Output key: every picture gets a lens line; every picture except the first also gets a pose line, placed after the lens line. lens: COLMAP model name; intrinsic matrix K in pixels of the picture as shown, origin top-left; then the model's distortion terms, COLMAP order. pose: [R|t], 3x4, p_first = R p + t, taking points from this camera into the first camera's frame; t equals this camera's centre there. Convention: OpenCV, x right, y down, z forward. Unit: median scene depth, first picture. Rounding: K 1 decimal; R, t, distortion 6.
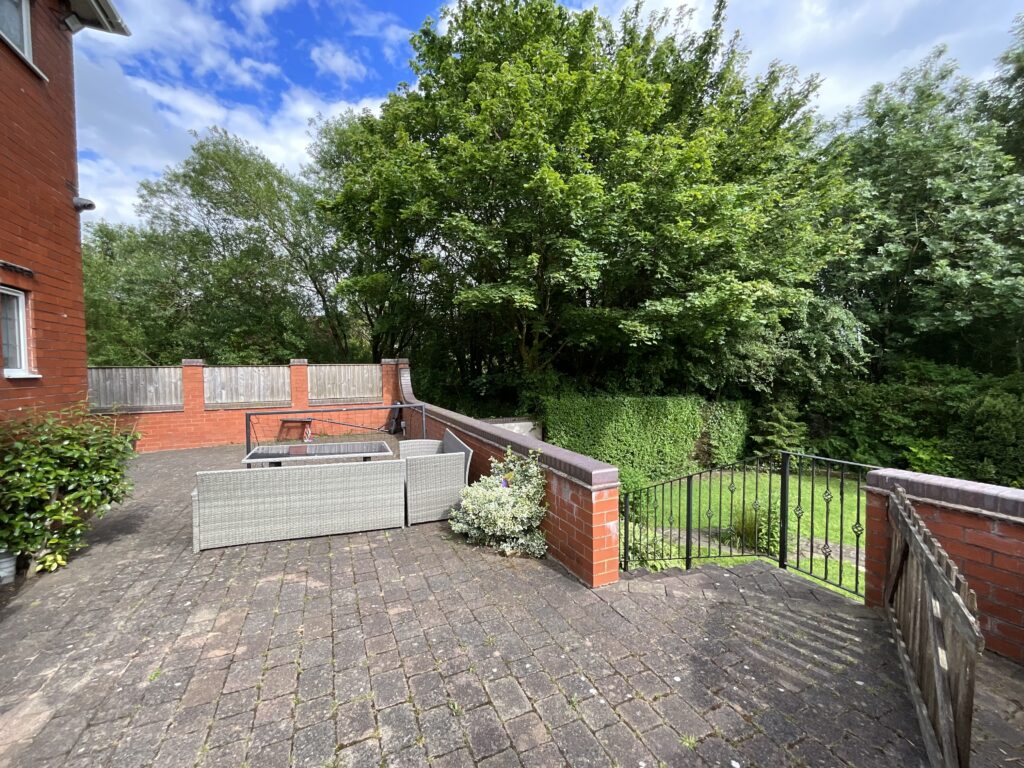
lens RADIAL K [[419.6, 0, 517.8], [0, 419.6, 383.1], [0, 0, 1]] dist [-0.000251, 0.000247]
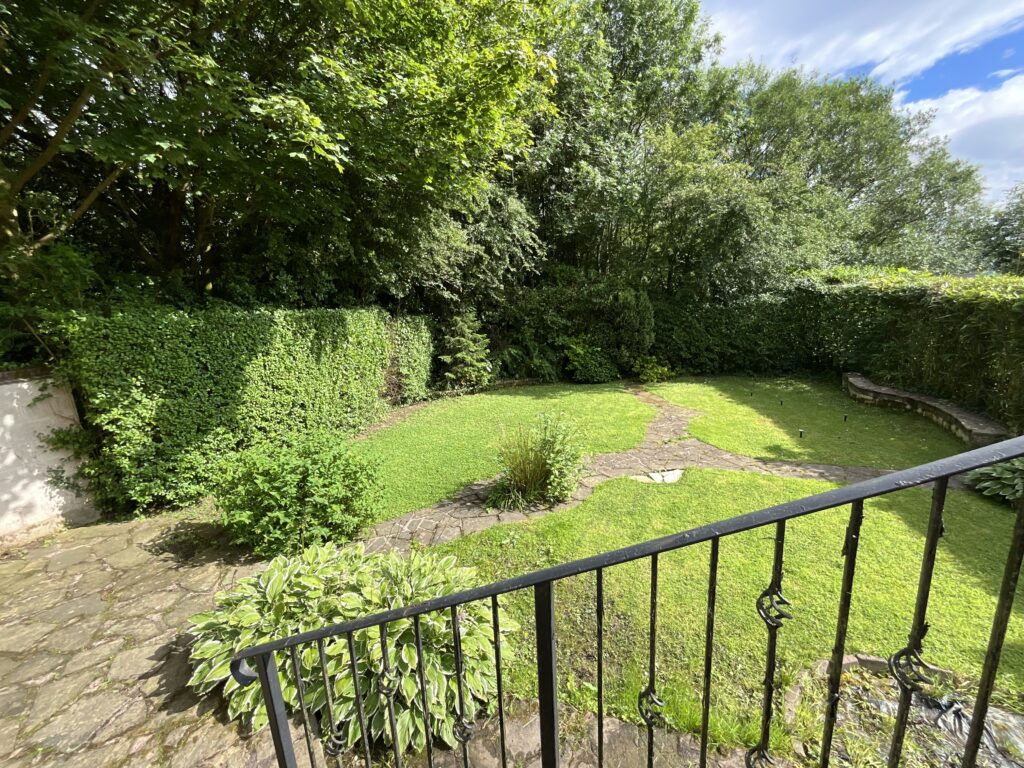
lens RADIAL K [[419.6, 0, 517.8], [0, 419.6, 383.1], [0, 0, 1]] dist [-0.000251, 0.000247]
pose [[0.666784, -0.173112, 0.724867, 0.047819], [0.075872, 0.983362, 0.165053, 0.057183], [-0.741379, -0.055058, 0.668824, 0.352844]]
